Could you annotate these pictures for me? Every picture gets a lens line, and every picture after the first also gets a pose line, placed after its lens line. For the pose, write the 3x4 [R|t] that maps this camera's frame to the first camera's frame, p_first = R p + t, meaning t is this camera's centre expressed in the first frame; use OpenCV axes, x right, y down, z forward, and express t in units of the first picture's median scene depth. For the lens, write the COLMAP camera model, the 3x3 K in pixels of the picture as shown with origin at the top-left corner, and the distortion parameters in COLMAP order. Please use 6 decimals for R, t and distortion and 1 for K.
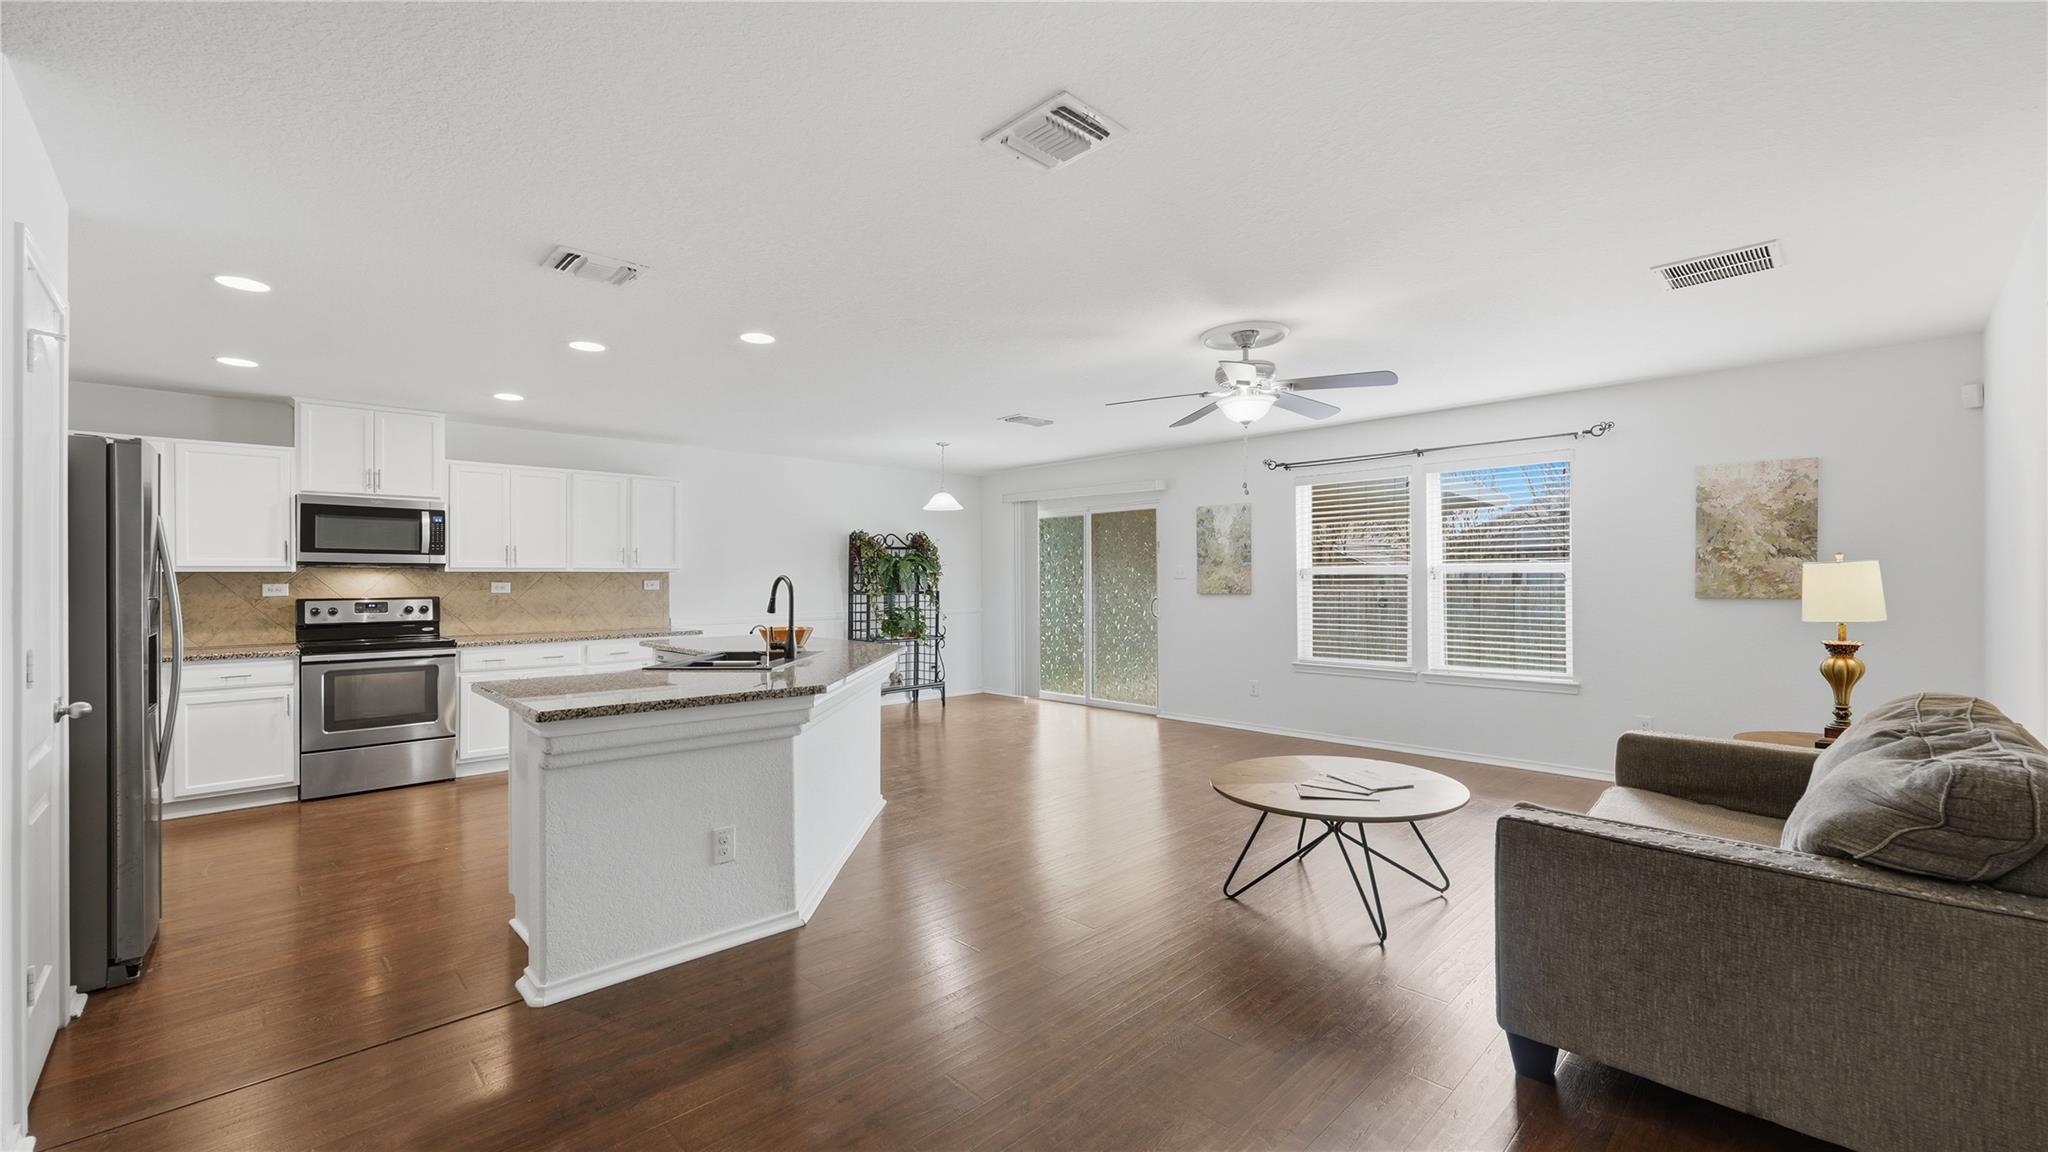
lens RADIAL K [[820.1, 0, 1021.7], [0, 820.1, 579.2], [0, 0, 1]] dist [-0.004286, 0.000833]
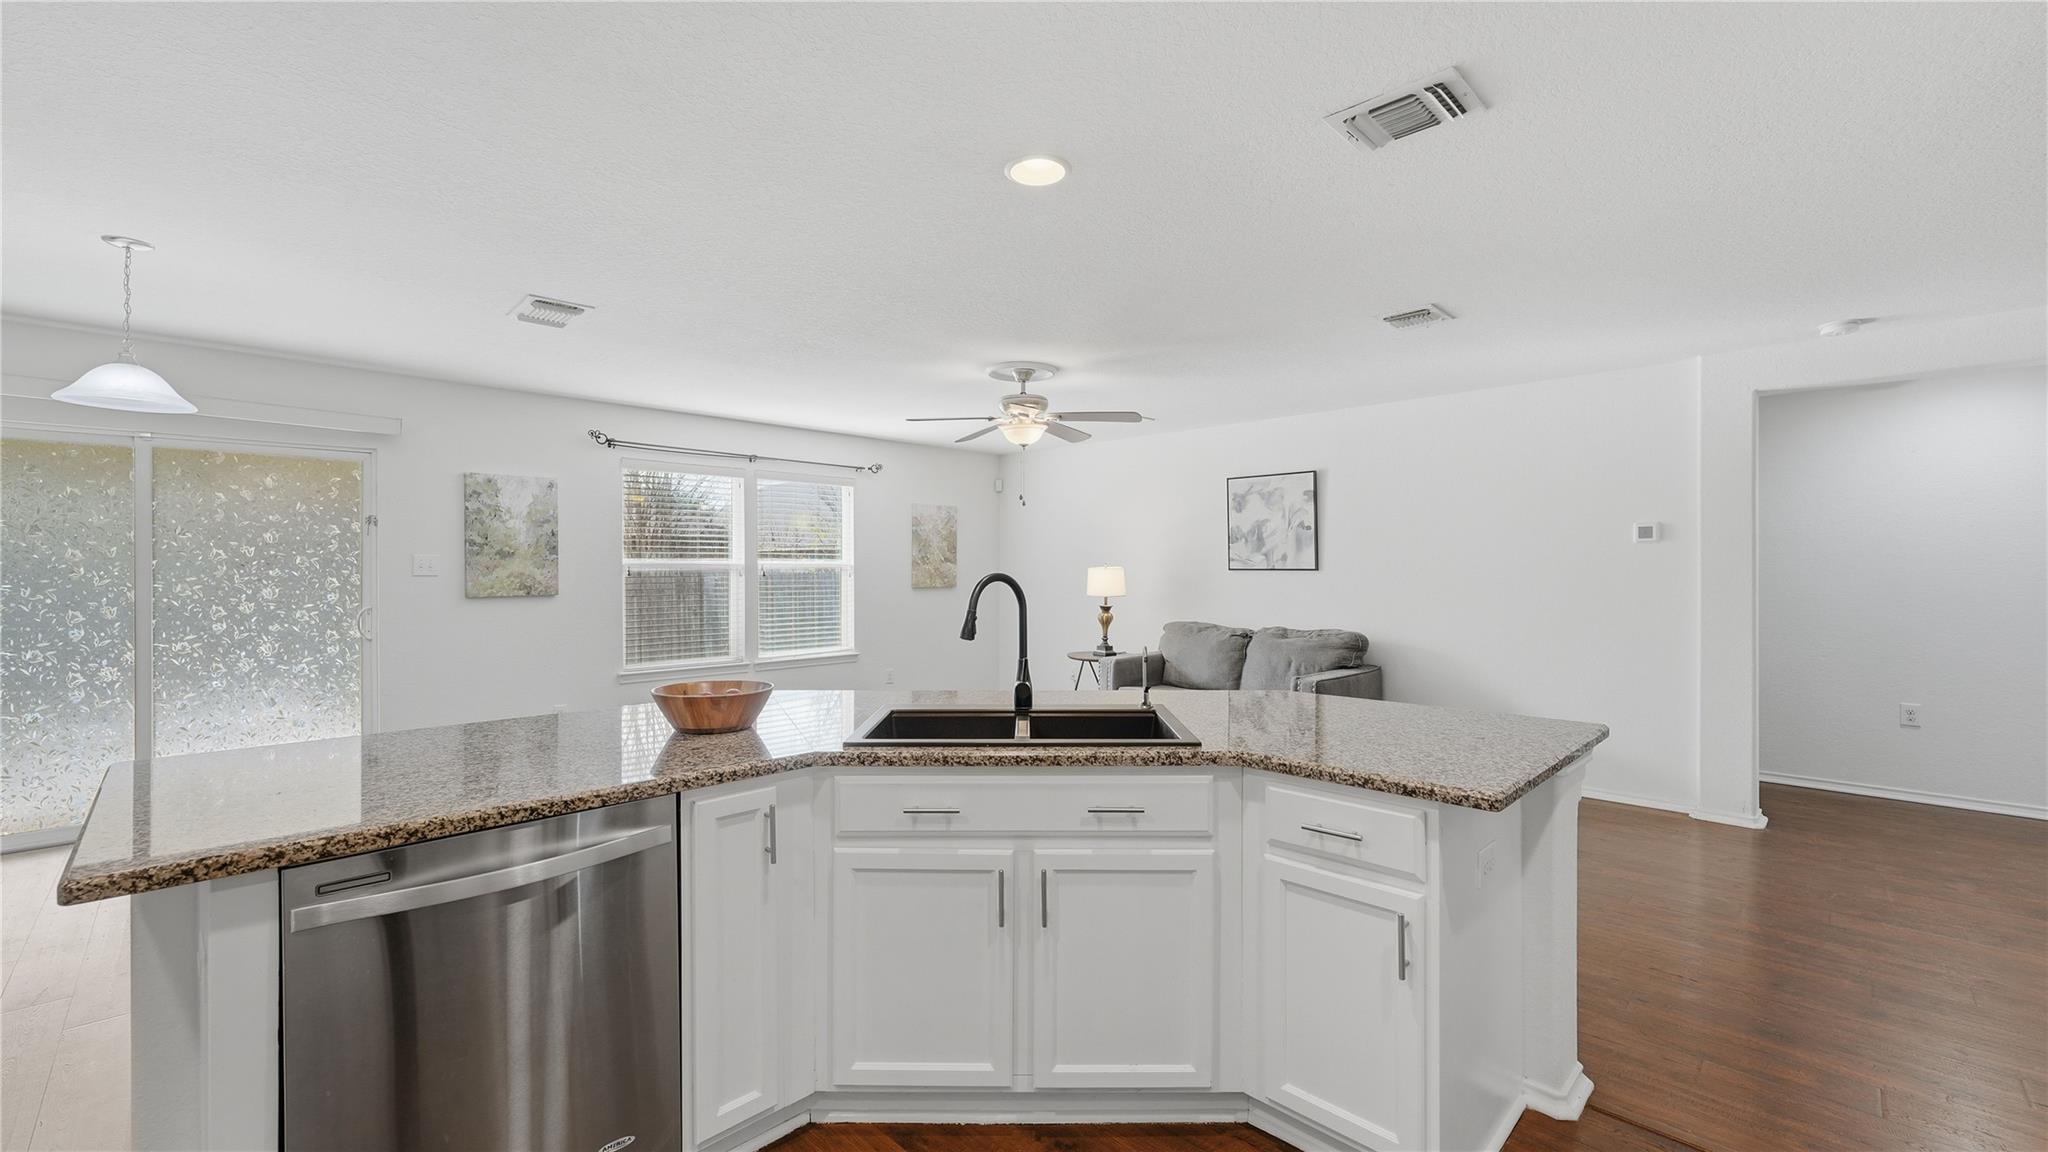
lens RADIAL K [[820.1, 0, 1020.5], [0, 820.1, 570.9], [0, 0, 1]] dist [-0.004286, 0.000833]
pose [[-0.021175, 0.003736, 0.999769, -0.599382], [0.000375, 0.999993, -0.003729, -0.002530], [-0.999776, 0.000296, -0.021176, 0.671240]]
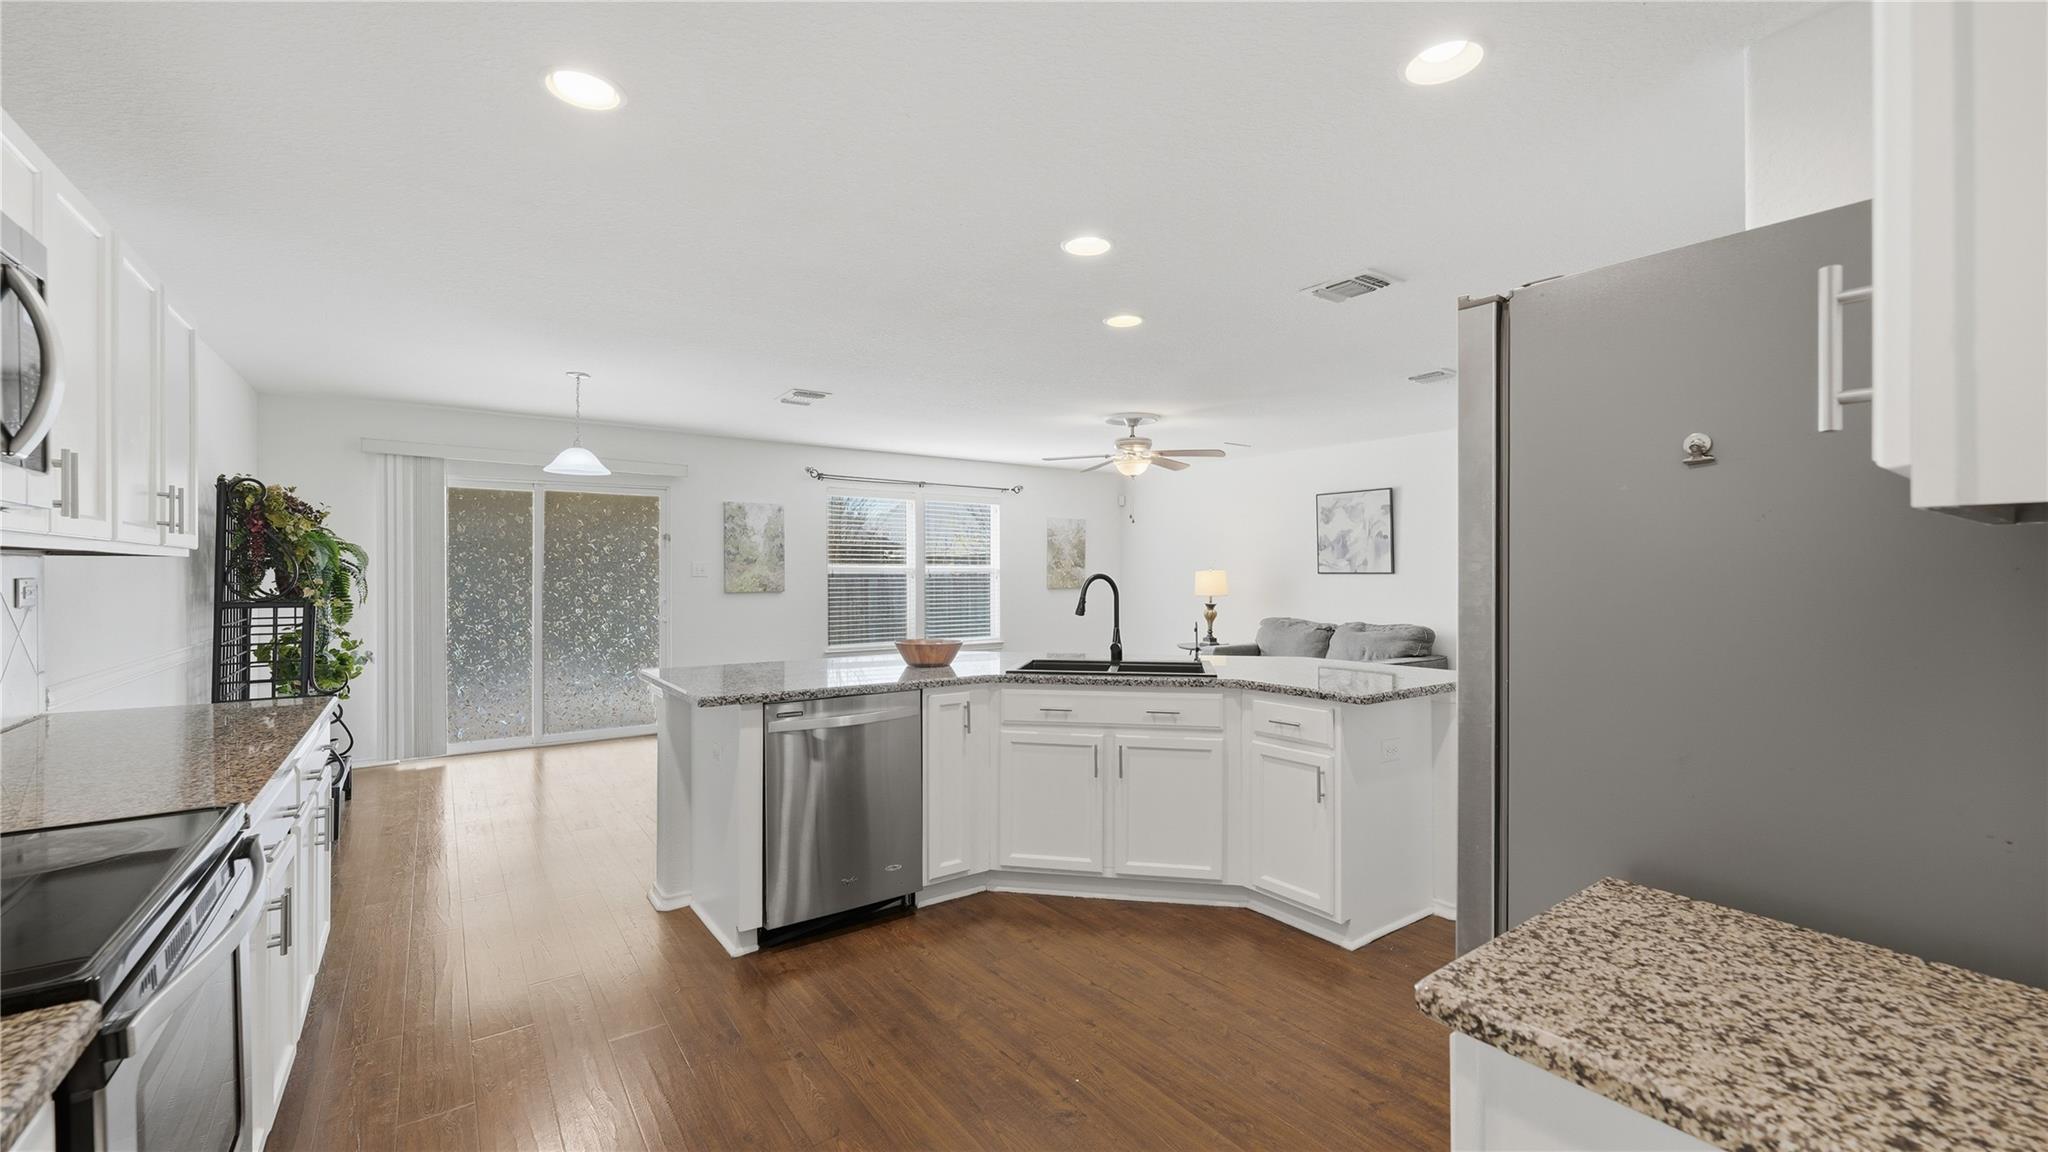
lens RADIAL K [[820.1, 0, 1016.0], [0, 820.1, 577.5], [0, 0, 1]] dist [-0.004286, 0.000833]
pose [[0.149206, 0.000995, 0.988806, -0.833554], [-0.001744, 0.999998, -0.000743, 0.000357], [-0.988805, -0.001614, 0.149208, 0.643248]]
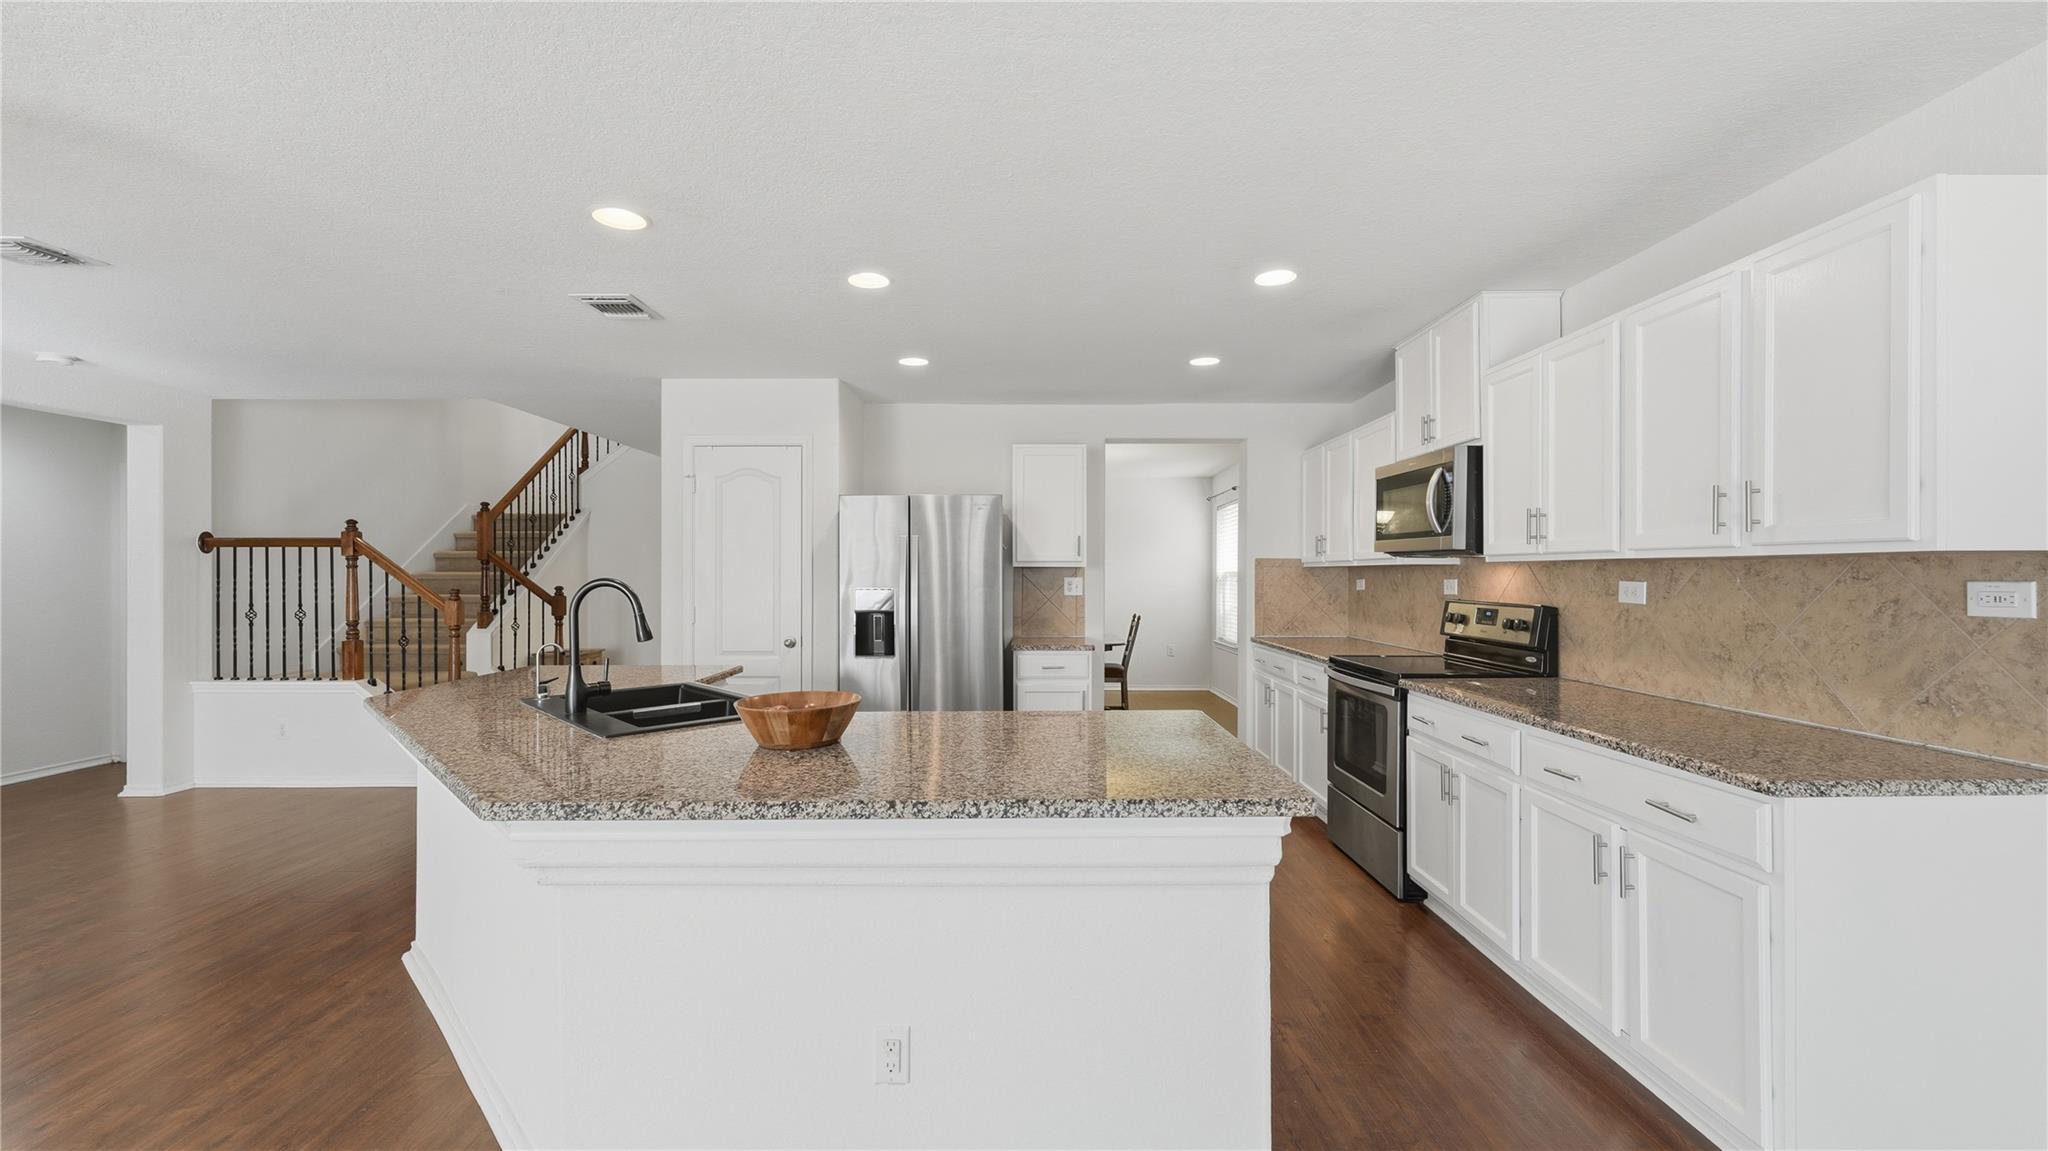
lens RADIAL K [[820.1, 0, 1015.1], [0, 820.1, 574.0], [0, 0, 1]] dist [-0.004286, 0.000833]
pose [[-0.696750, 0.009397, -0.717252, -0.045303], [0.007502, 0.999955, 0.005814, -0.006206], [0.717274, -0.001330, -0.696790, 1.103288]]
